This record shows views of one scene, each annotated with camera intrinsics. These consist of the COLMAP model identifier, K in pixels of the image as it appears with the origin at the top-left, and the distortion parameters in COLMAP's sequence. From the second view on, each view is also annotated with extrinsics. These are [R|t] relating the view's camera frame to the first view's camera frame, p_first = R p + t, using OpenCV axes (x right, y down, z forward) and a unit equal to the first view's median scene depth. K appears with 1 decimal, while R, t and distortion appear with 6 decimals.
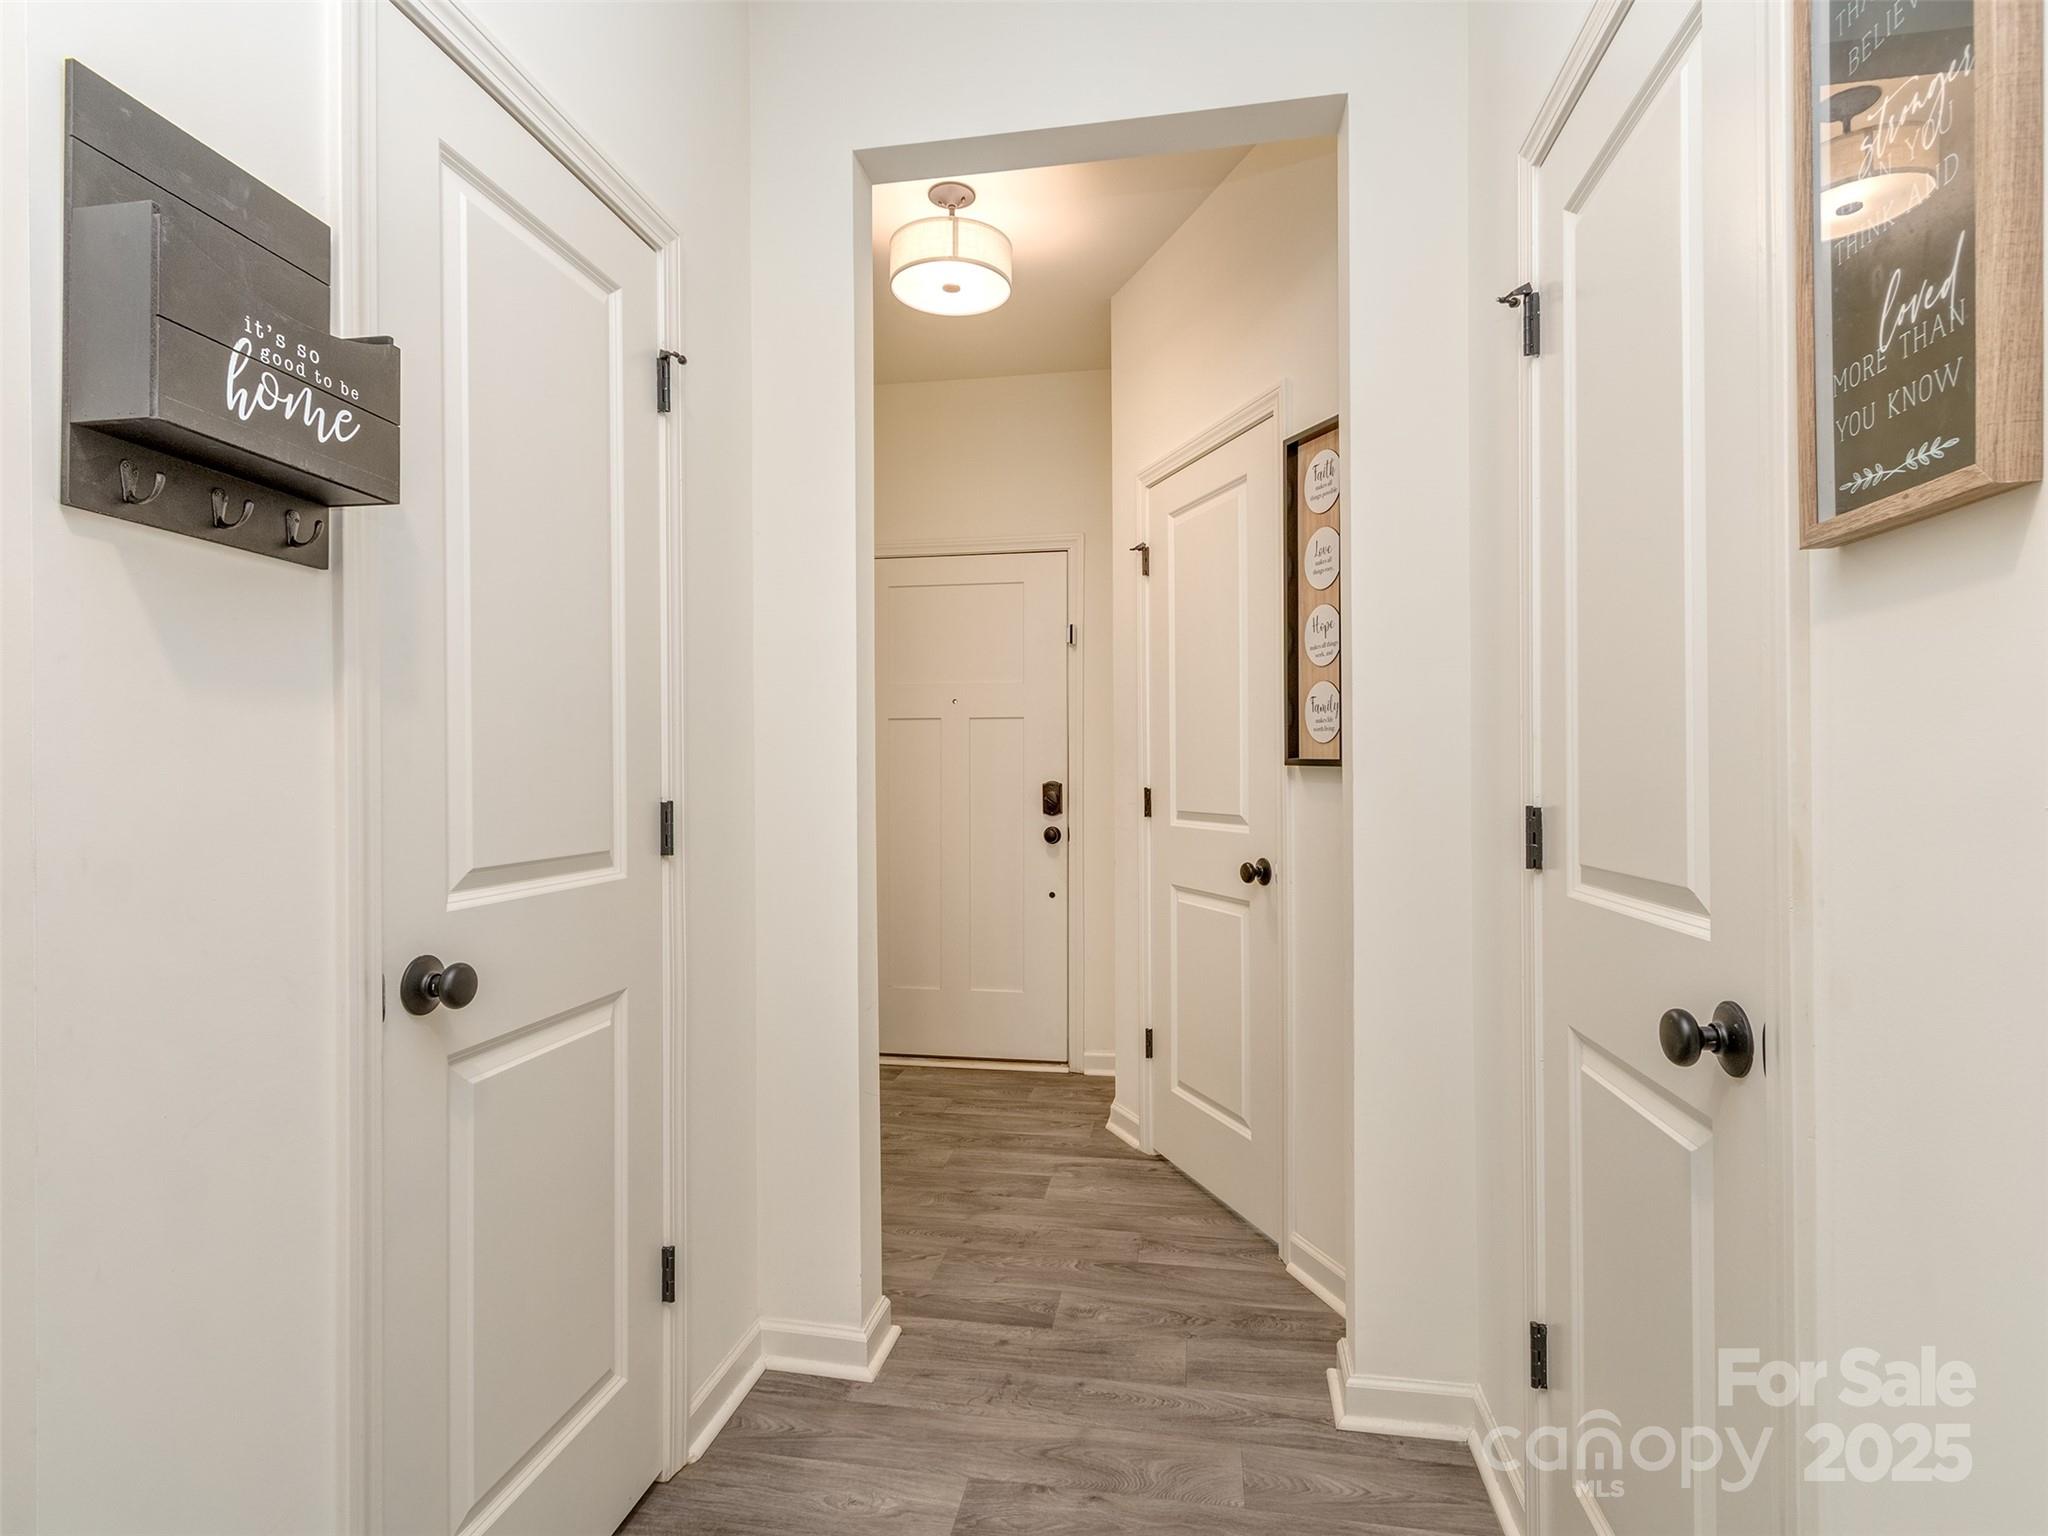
lens RADIAL K [[1067.0, 0, 1019.7], [0, 1067.0, 767.1], [0, 0, 1]] dist [0.003778, 0.000548]
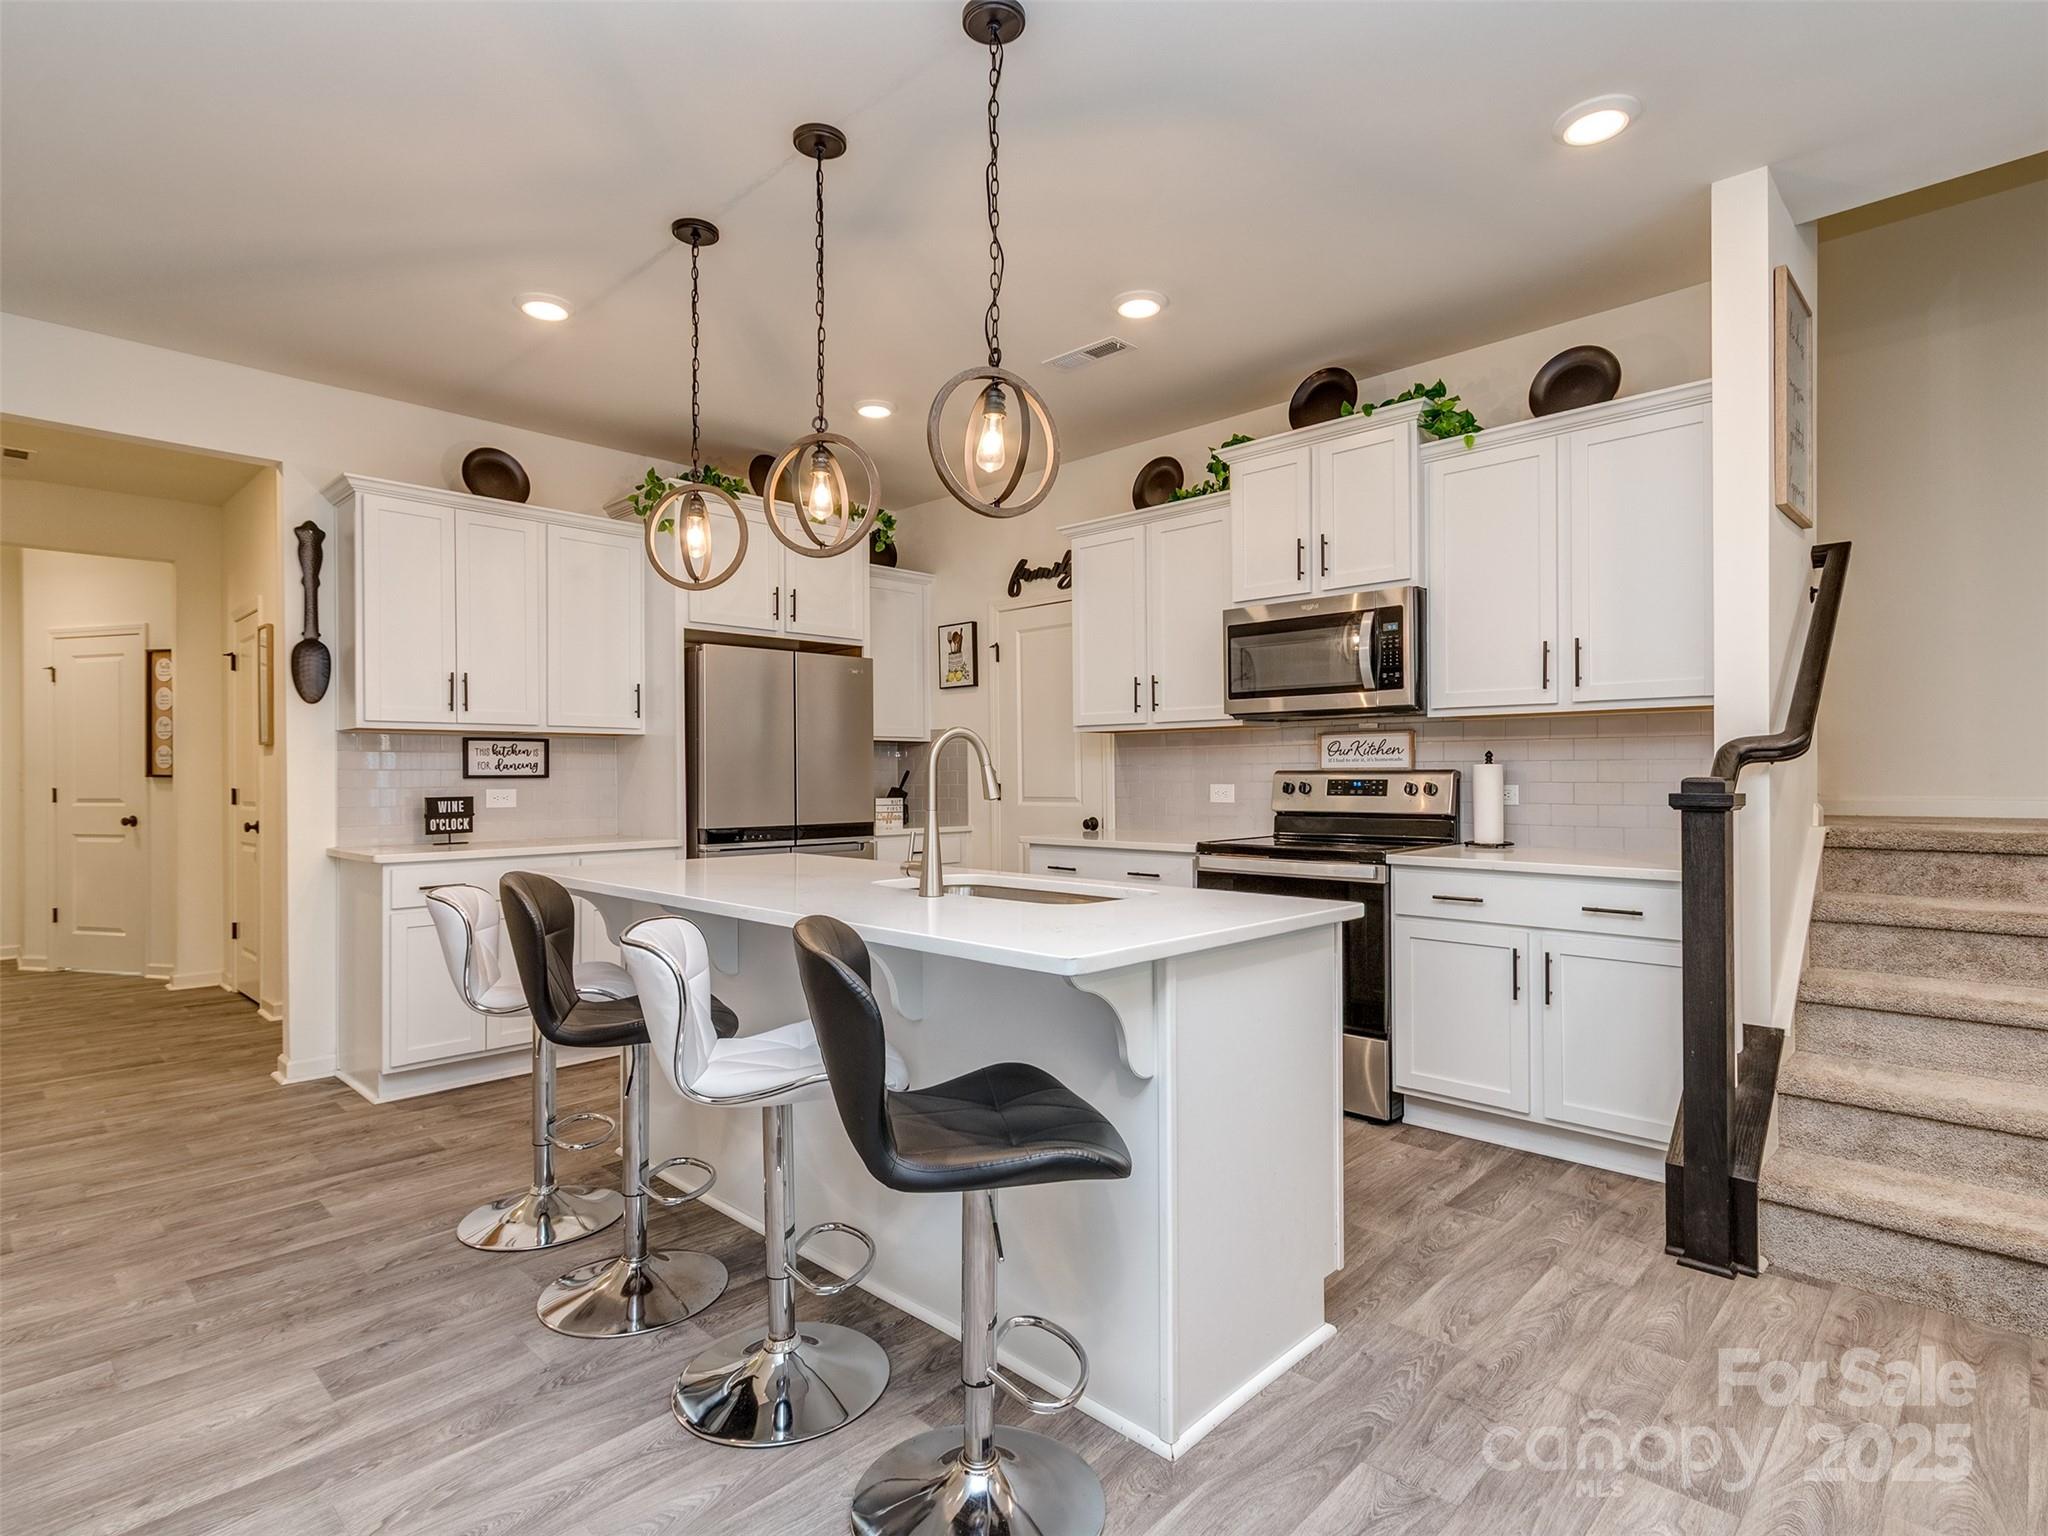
lens RADIAL K [[1067.0, 0, 1017.6], [0, 1067.0, 765.4], [0, 0, 1]] dist [0.003778, 0.000548]
pose [[0.574200, 0.004726, 0.818702, -0.662986], [0.001368, 0.999976, -0.006731, -0.009917], [-0.818714, 0.004985, 0.574180, -2.221686]]
